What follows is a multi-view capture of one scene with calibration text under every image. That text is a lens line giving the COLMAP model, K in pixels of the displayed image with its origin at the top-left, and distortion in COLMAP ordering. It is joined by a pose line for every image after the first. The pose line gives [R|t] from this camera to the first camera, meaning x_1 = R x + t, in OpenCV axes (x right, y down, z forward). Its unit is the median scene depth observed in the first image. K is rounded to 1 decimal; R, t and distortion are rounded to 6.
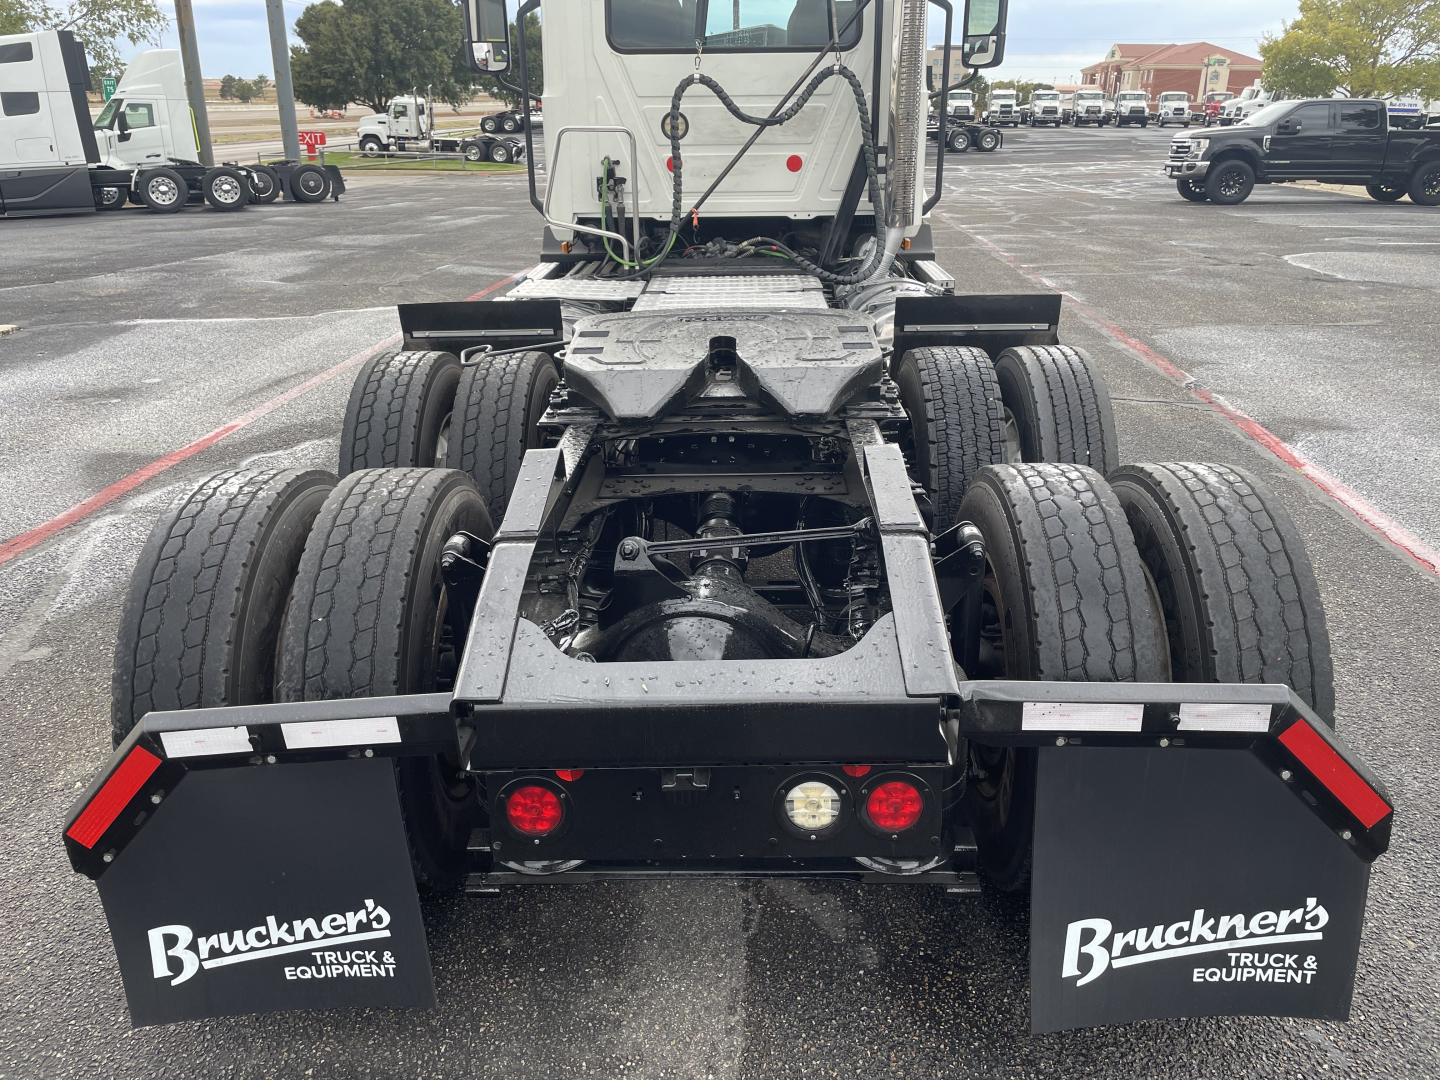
lens RADIAL K [[1115.2, 0, 711.6], [0, 1115.2, 536.2], [0, 0, 1]] dist [0.089093, -0.115153]
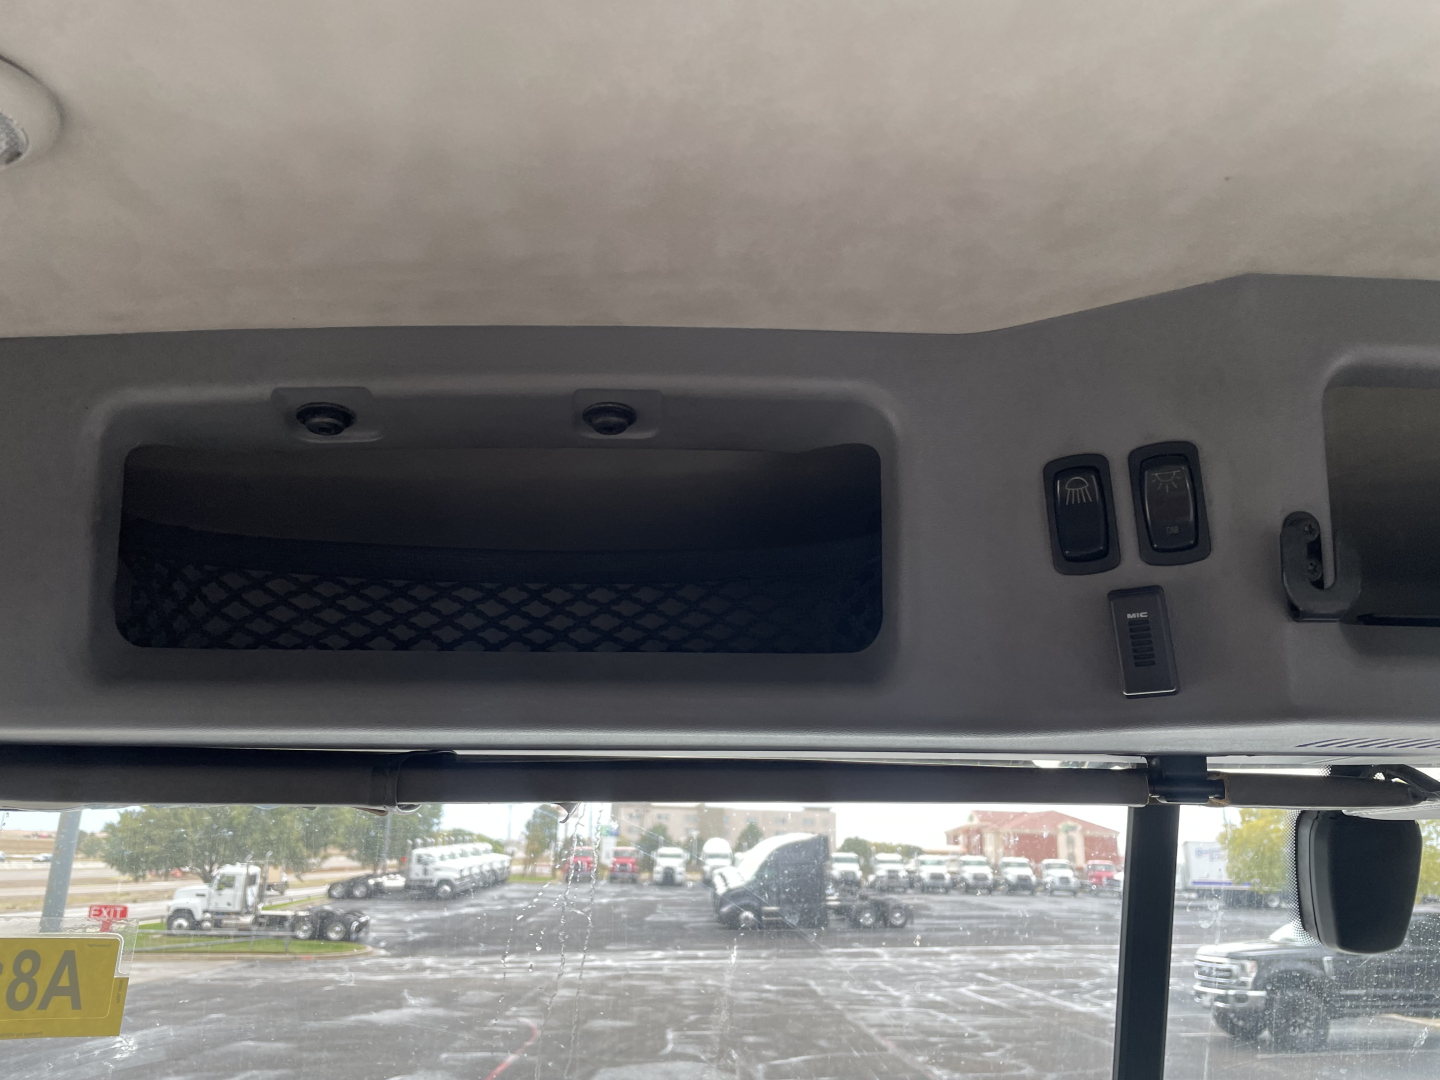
lens RADIAL K [[1115.2, 0, 711.6], [0, 1115.2, 536.2], [0, 0, 1]] dist [0.089093, -0.115153]
pose [[0.994065, 0.037304, 0.102194, -0.005188], [0.031266, 0.801781, -0.596800, -0.059270], [-0.104201, 0.596453, 0.795856, 0.114359]]
